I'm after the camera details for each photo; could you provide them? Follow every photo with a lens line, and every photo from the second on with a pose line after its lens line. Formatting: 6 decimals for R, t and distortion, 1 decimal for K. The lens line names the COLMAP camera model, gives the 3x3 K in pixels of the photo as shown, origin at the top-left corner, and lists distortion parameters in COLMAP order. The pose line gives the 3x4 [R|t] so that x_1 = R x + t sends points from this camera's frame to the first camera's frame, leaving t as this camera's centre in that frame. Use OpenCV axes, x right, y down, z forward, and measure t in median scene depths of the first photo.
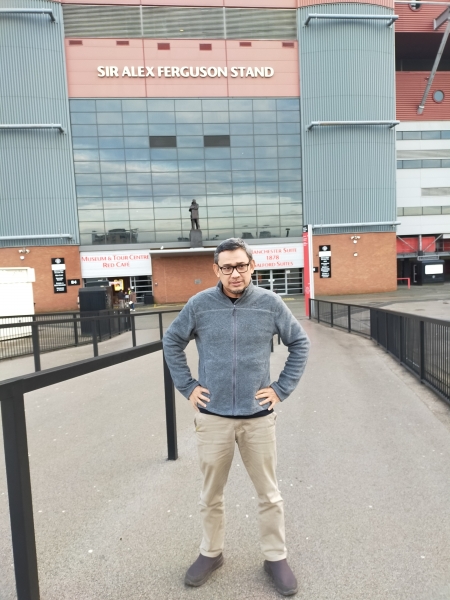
lens RADIAL K [[463.3, 0, 222.7], [0, 463.3, 312.0], [0, 0, 1]] dist [0.078647, -0.103157]
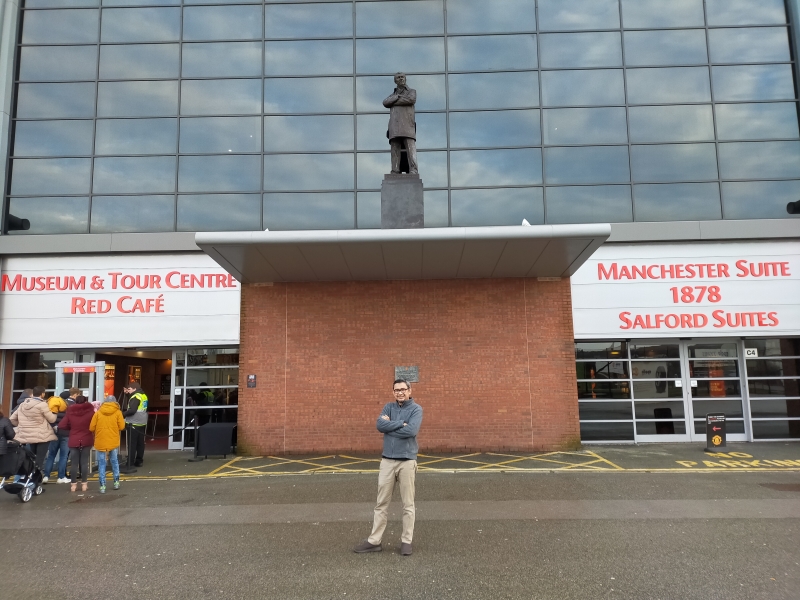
lens RADIAL K [[614.8, 0, 402.8], [0, 614.8, 326.4], [0, 0, 1]] dist [0.080041, -0.102423]
pose [[0.990041, 0.017355, -0.139706, -0.007242], [-0.045191, 0.979032, -0.198631, -0.023508], [0.133329, 0.202967, 0.970066, 0.679016]]
